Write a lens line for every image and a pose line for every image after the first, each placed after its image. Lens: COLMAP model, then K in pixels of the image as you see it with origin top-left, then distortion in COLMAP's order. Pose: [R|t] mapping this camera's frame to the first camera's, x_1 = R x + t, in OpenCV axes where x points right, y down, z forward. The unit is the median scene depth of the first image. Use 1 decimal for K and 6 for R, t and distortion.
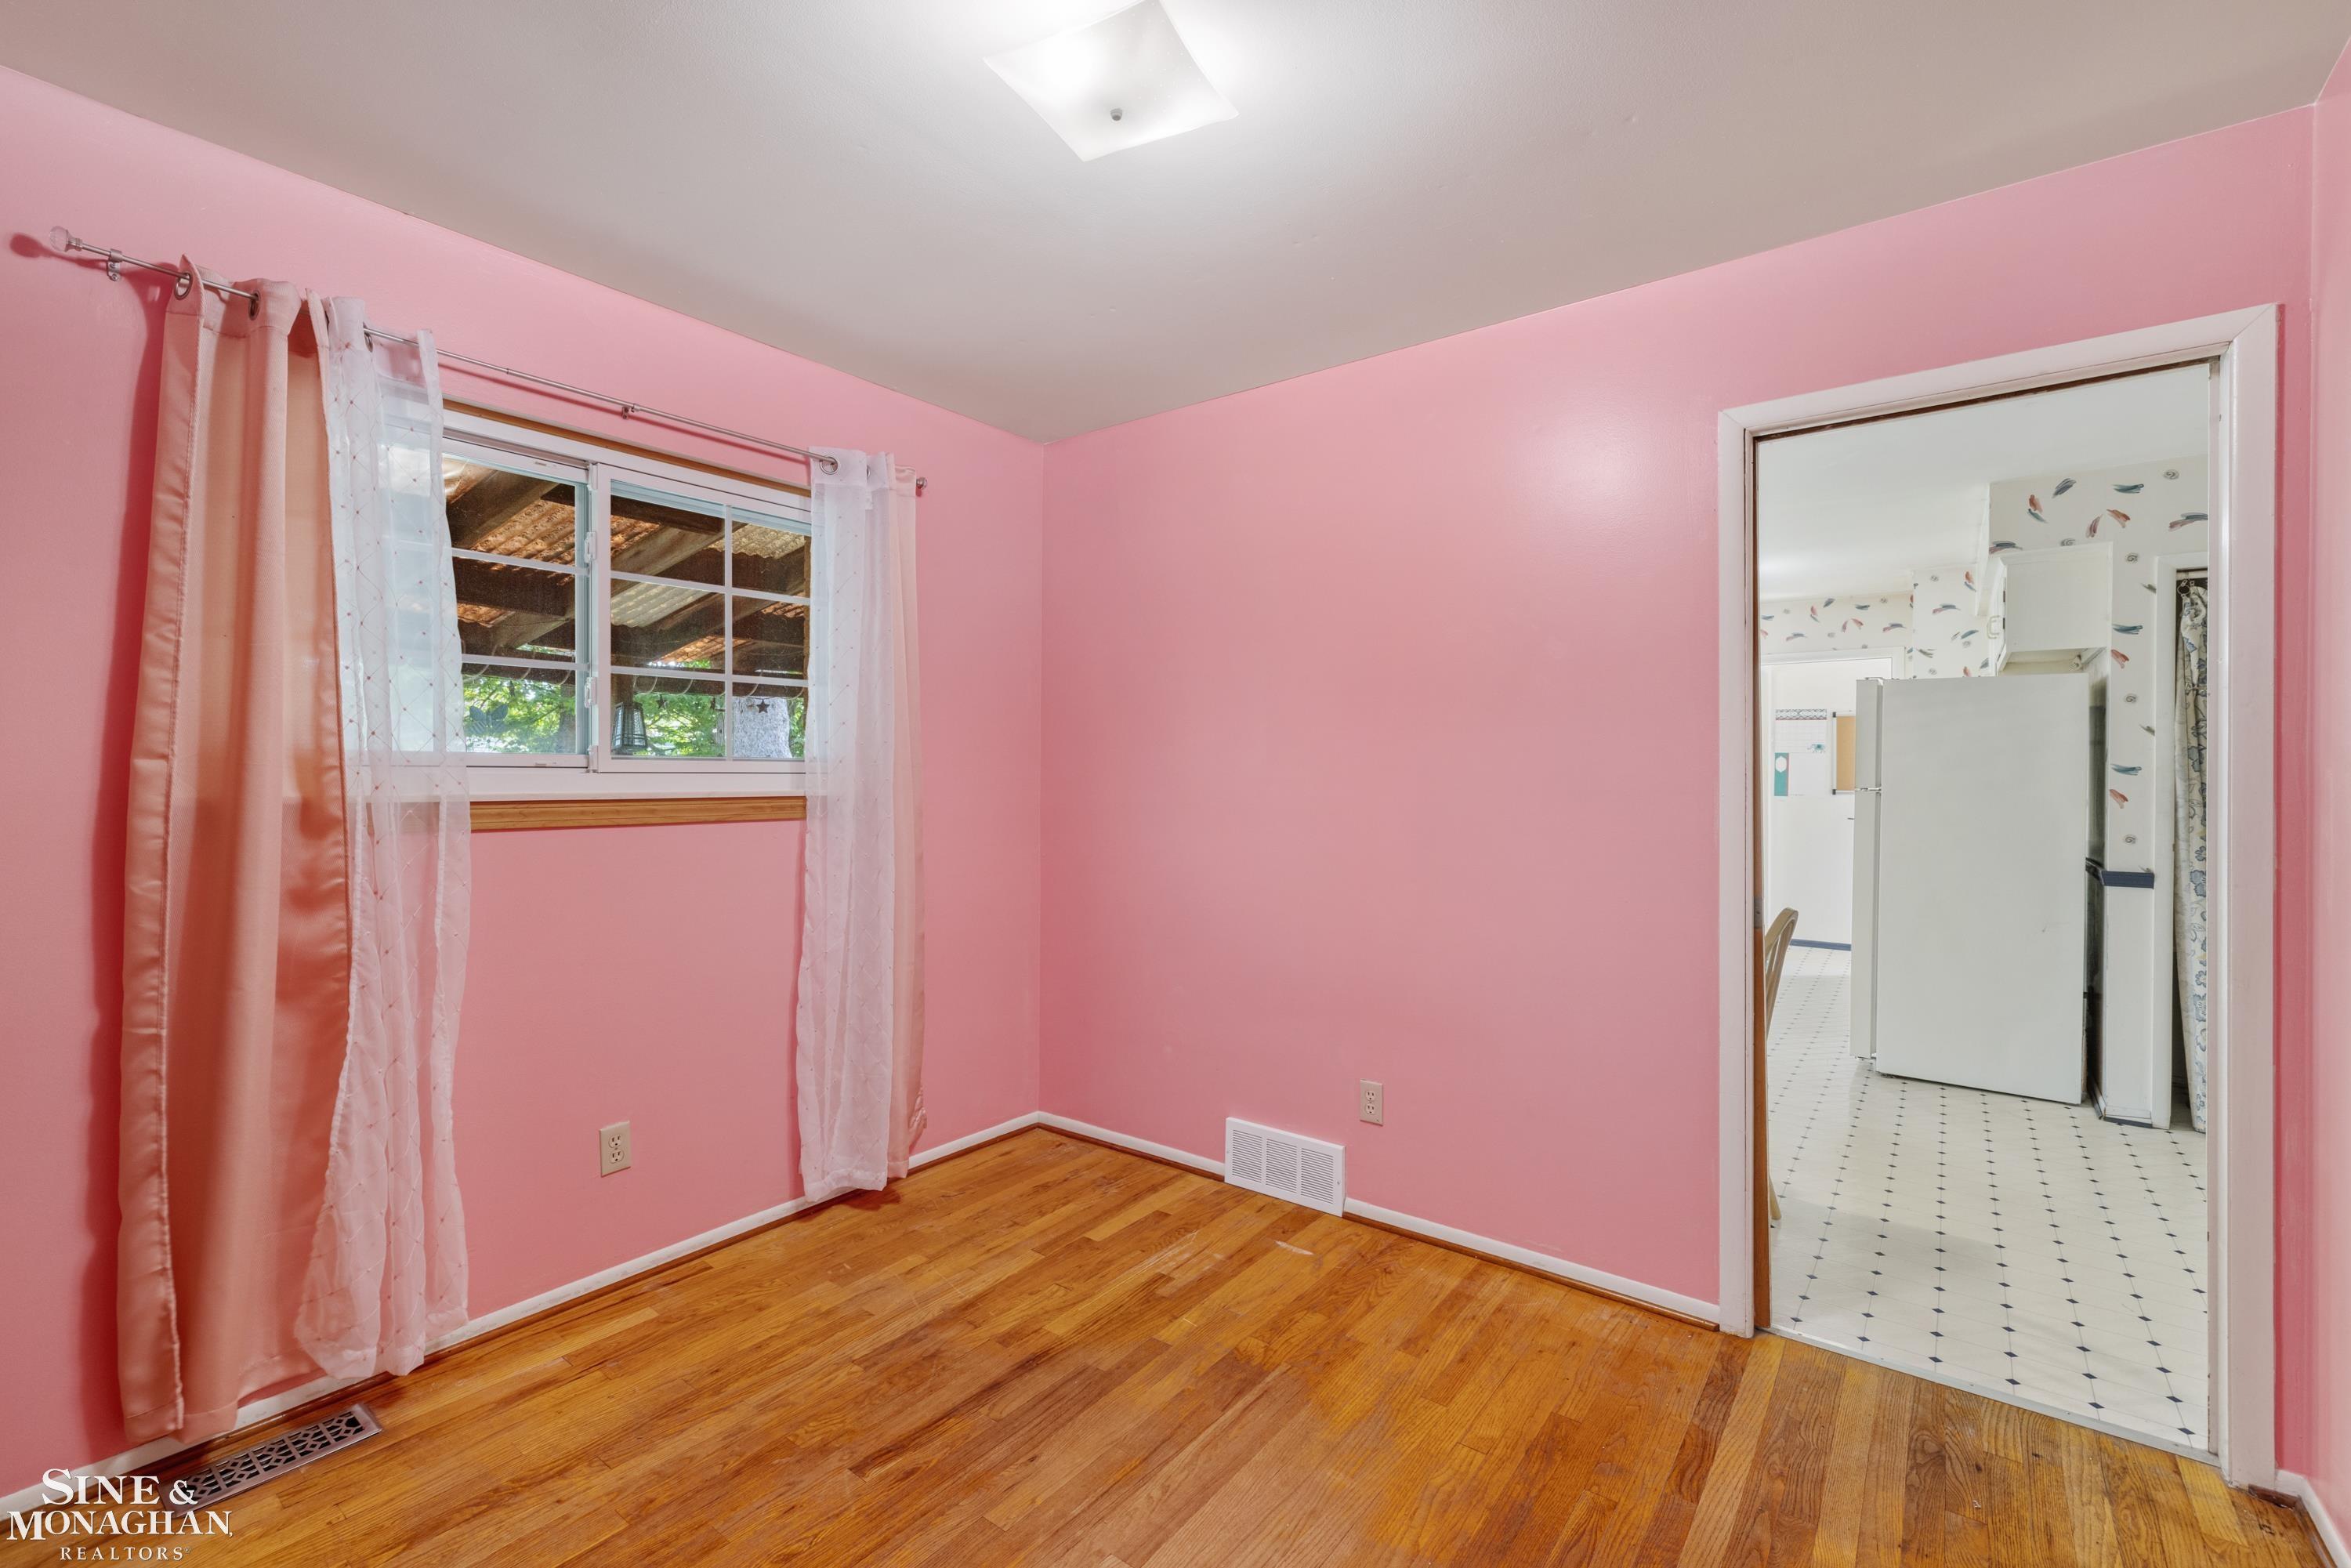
lens RADIAL K [[1011.5, 0, 1187.5], [0, 1011.5, 785.6], [0, 0, 1]] dist [0.004665, -0.000178]
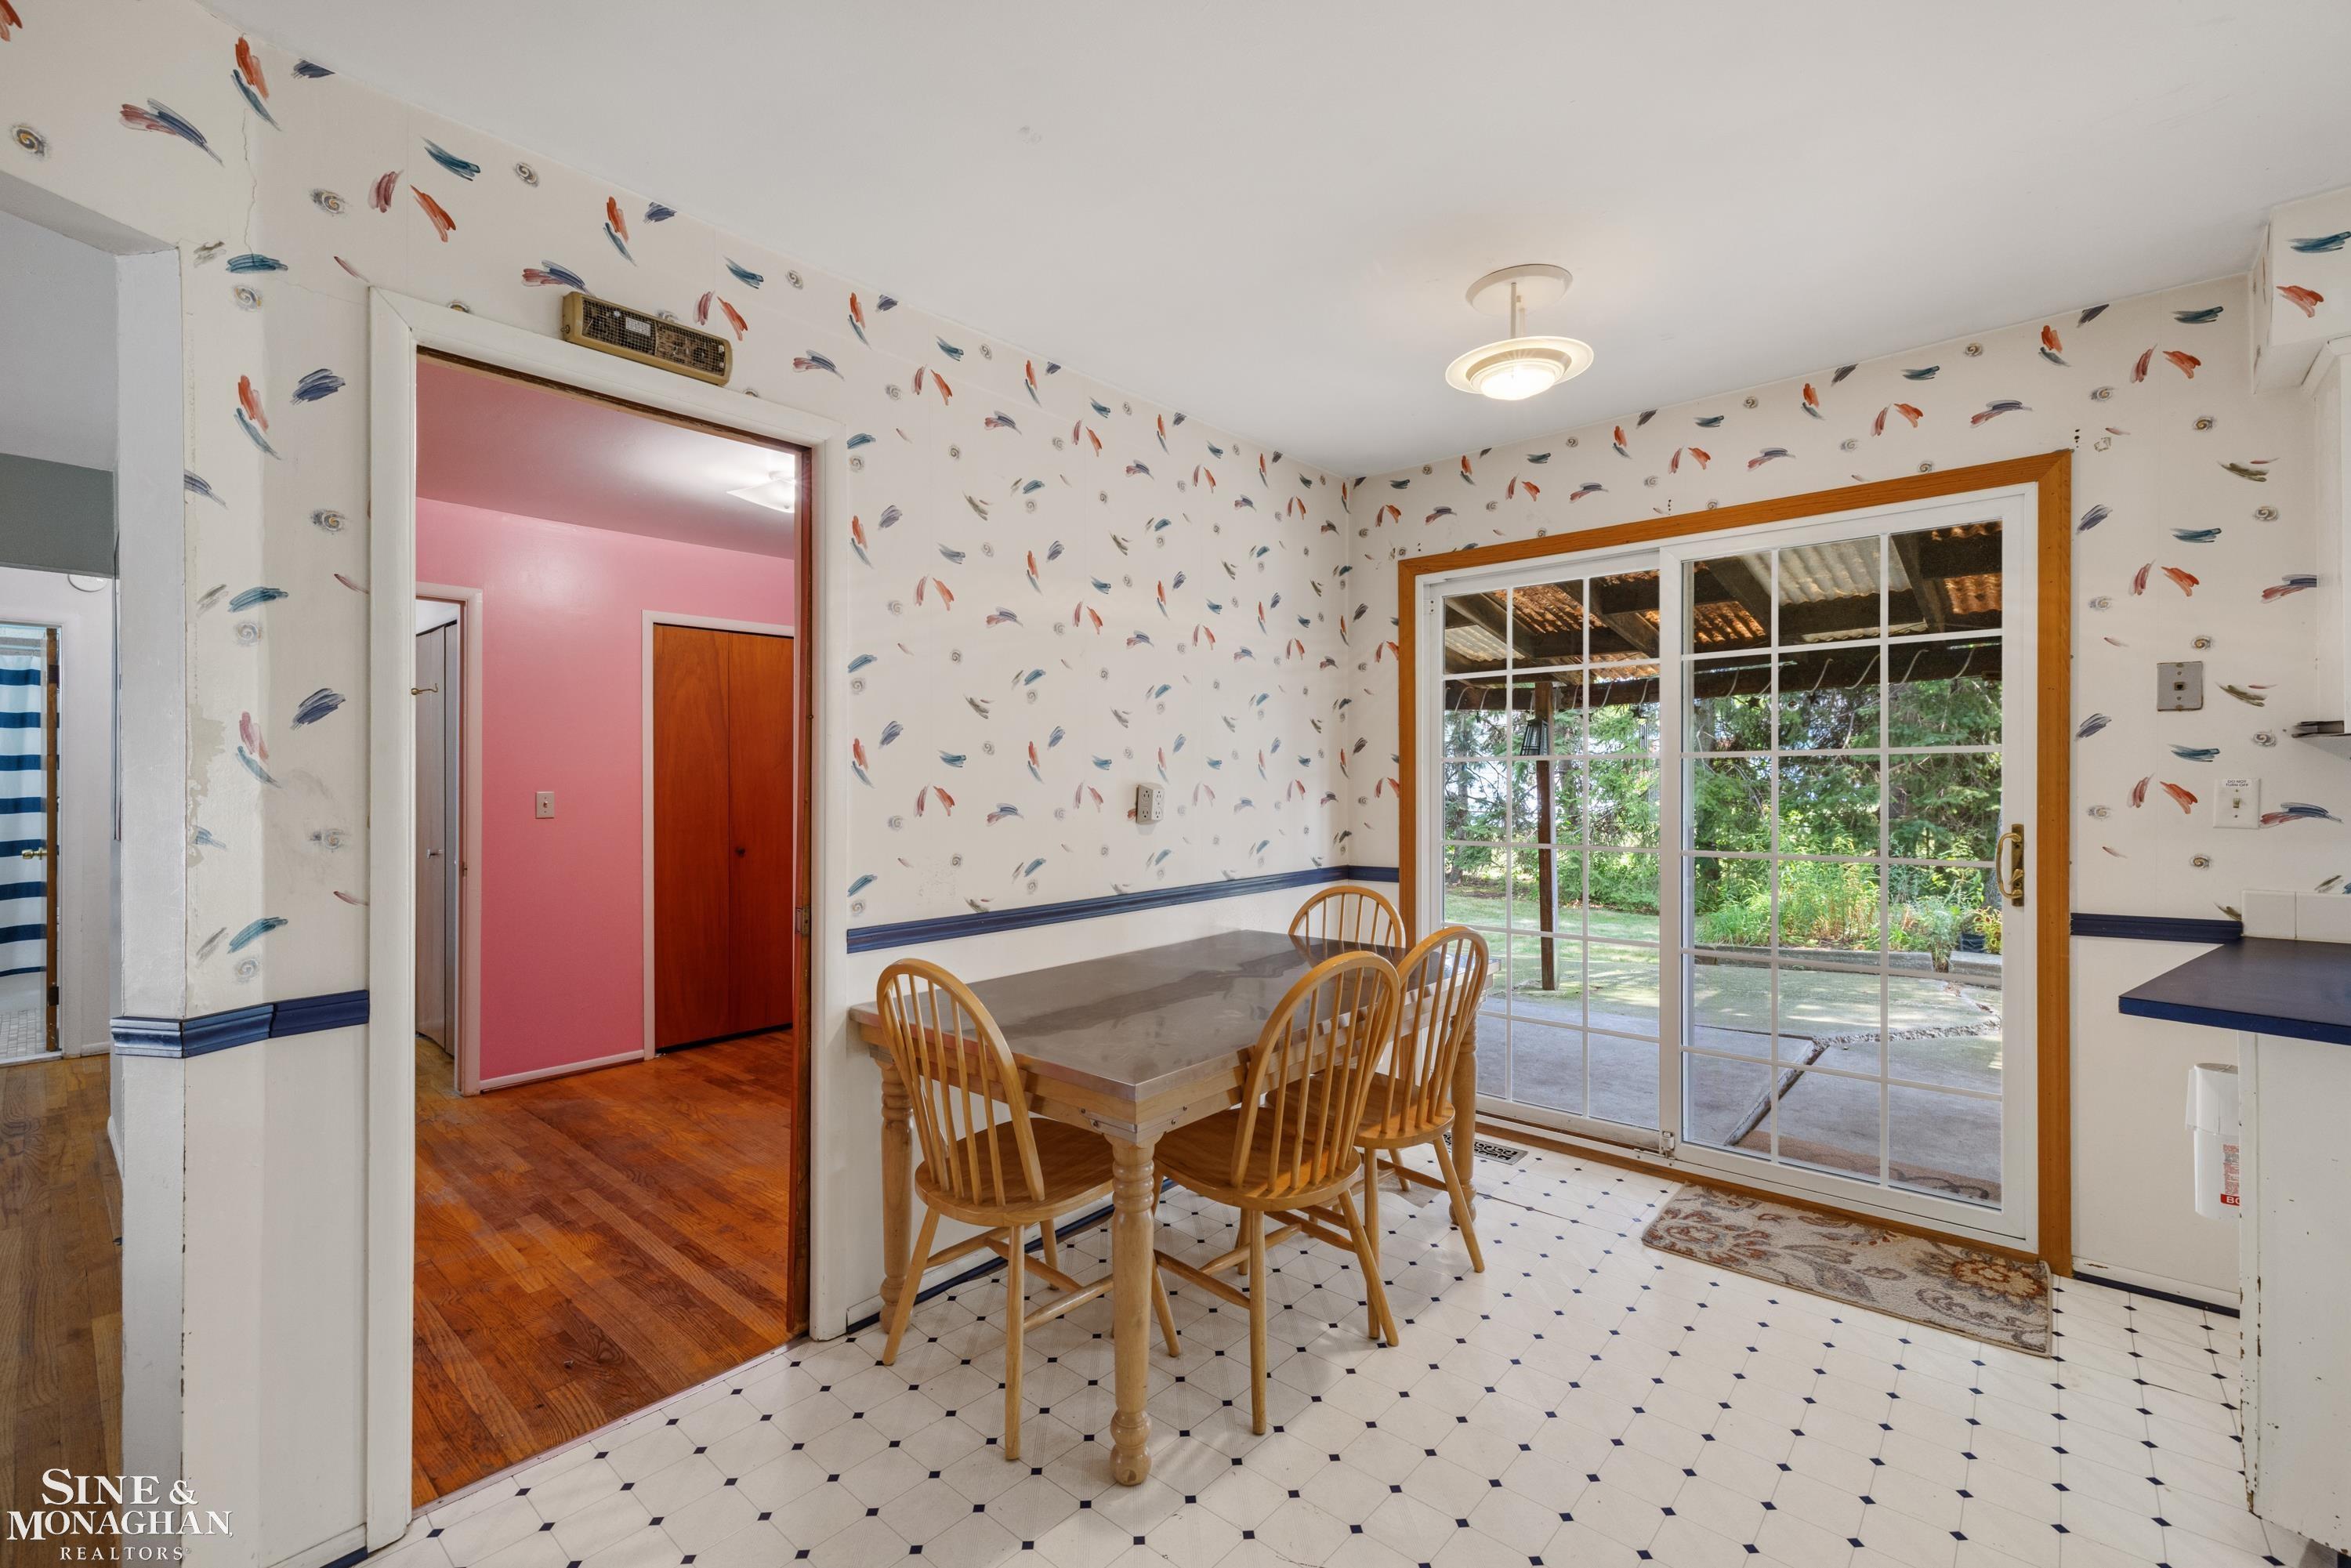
lens RADIAL K [[1011.5, 0, 1171.4], [0, 1011.5, 782.0], [0, 0, 1]] dist [0.004665, -0.000178]
pose [[-0.081410, -0.002303, -0.996678, 1.502522], [-0.002965, 0.999993, -0.002068, -0.011853], [0.996676, 0.002787, -0.081416, 1.416921]]
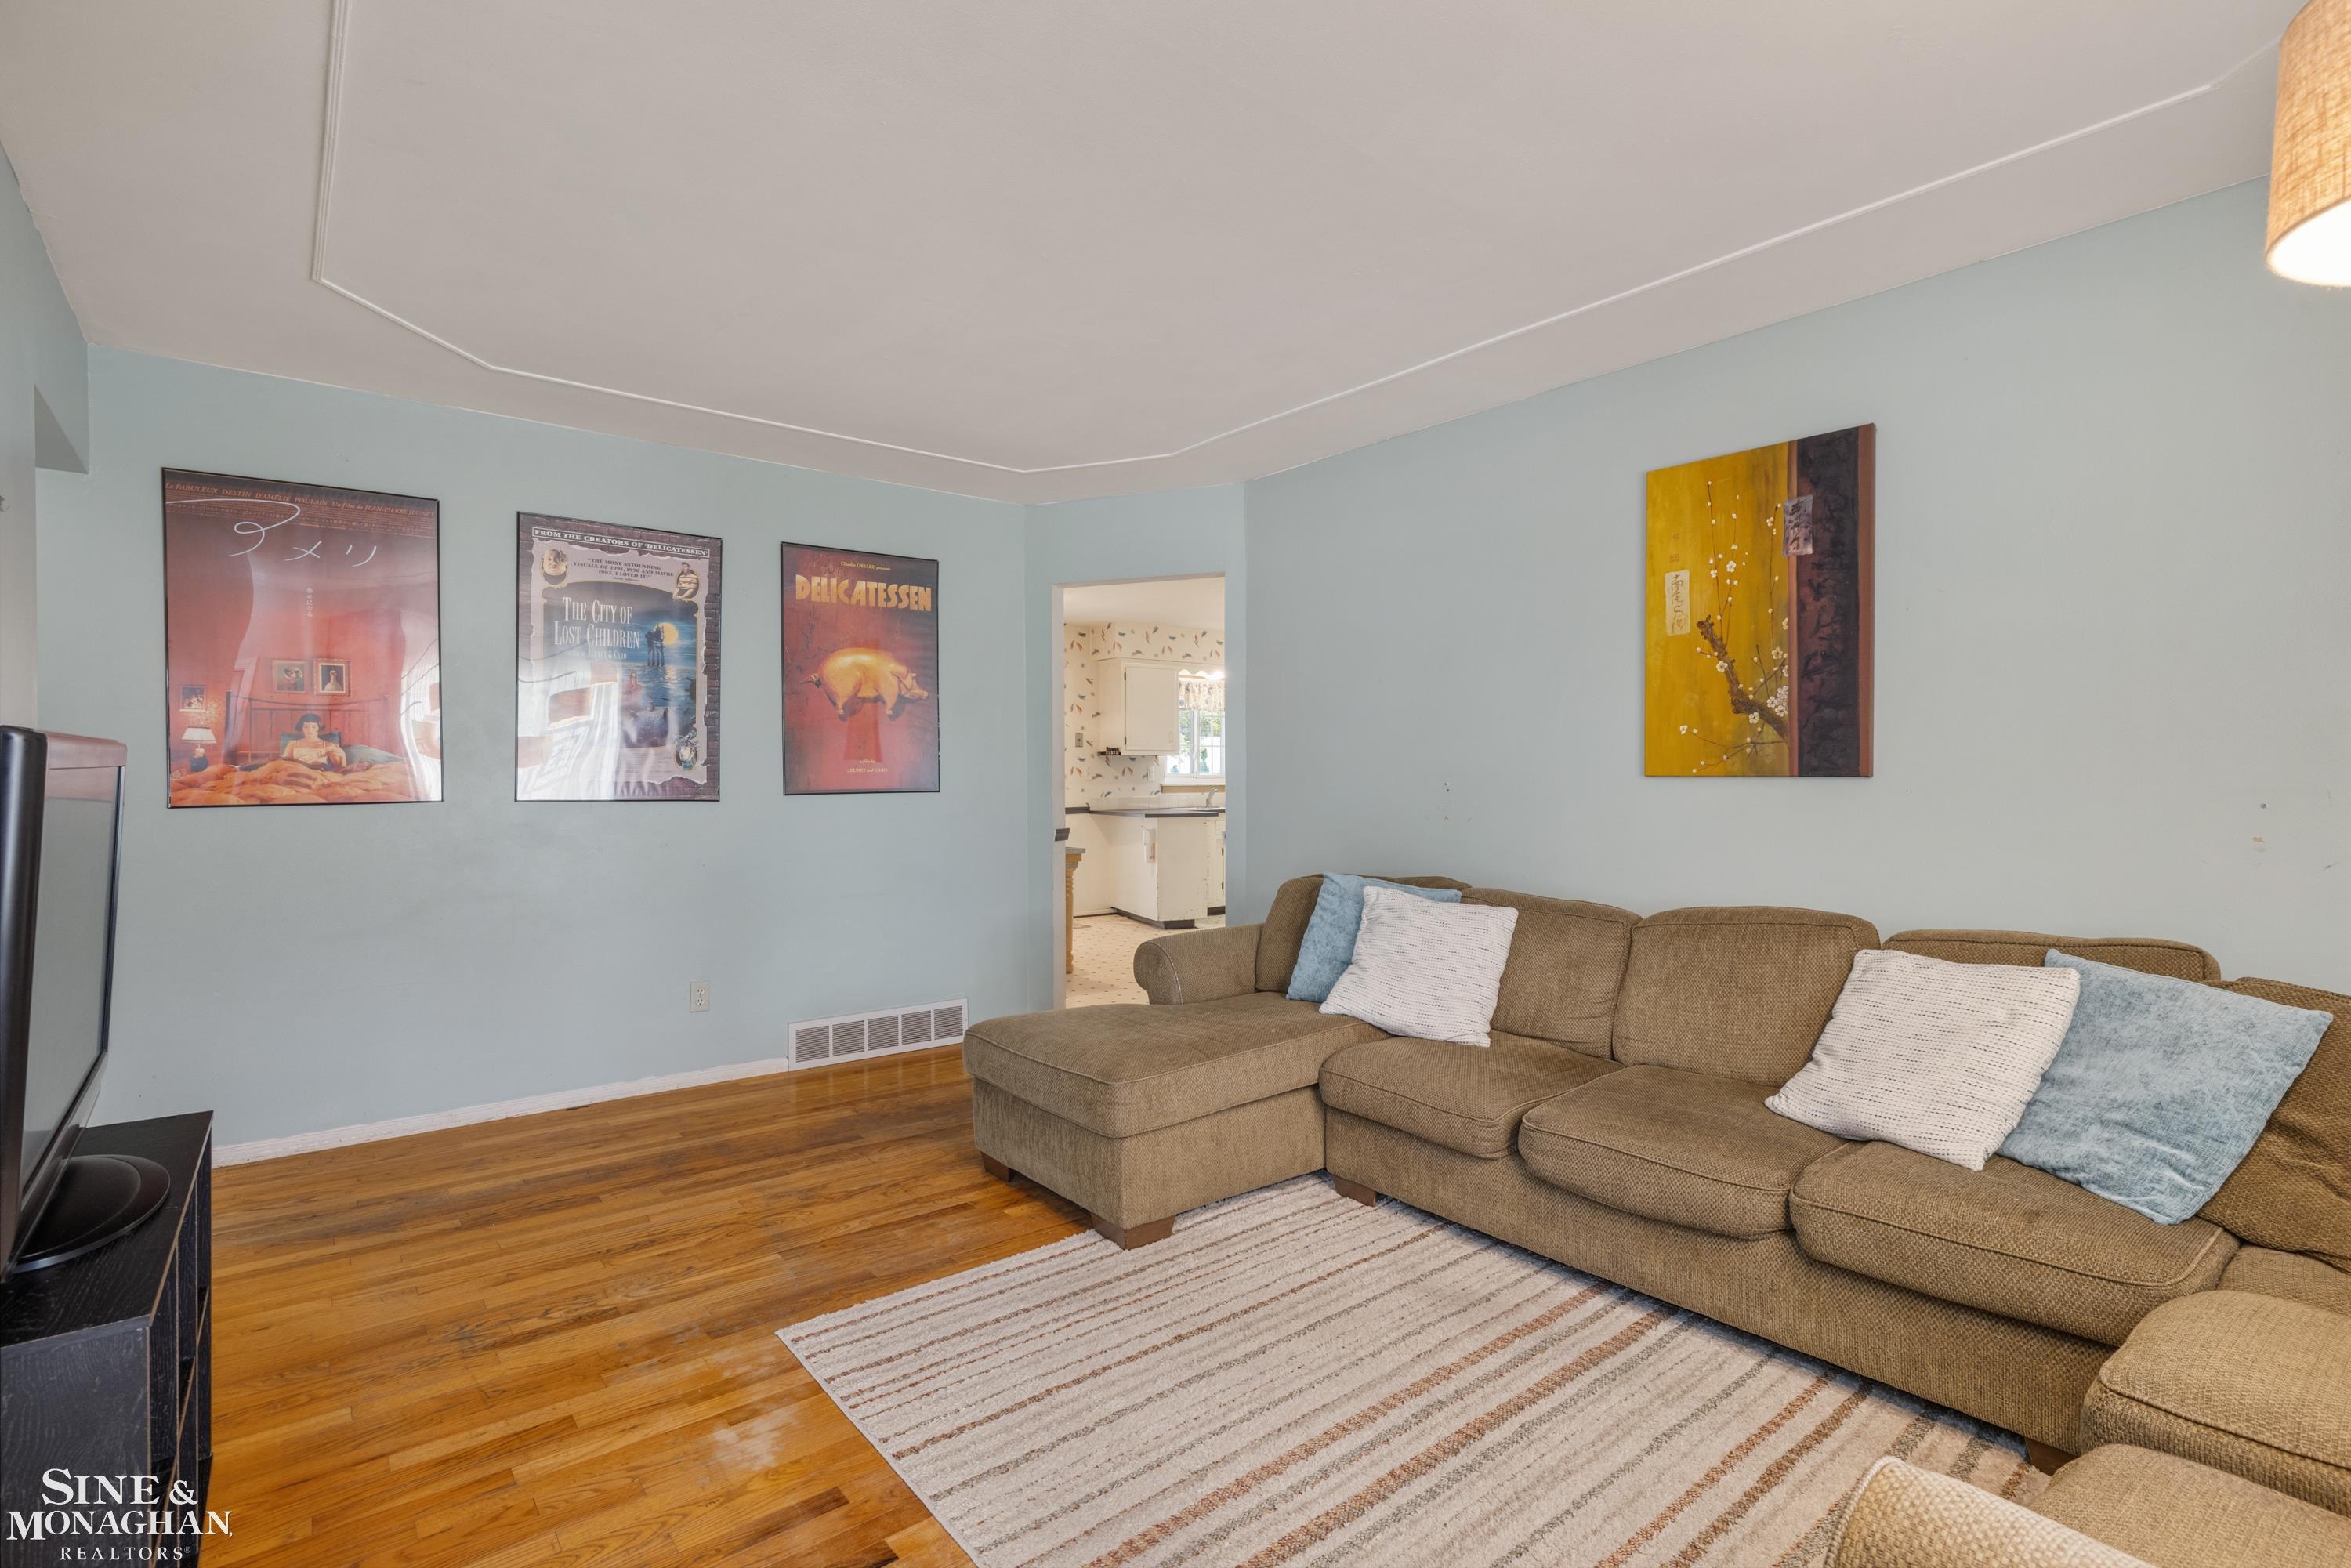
lens RADIAL K [[1113.1, 0, 1181.0], [0, 1113.1, 775.0], [0, 0, 1]] dist [0.002257, -0.000051]
pose [[0.970938, -0.007721, -0.239206, 1.670912], [0.005628, 0.999940, -0.009429, 0.047265], [0.239265, 0.007809, 0.970923, -1.337641]]
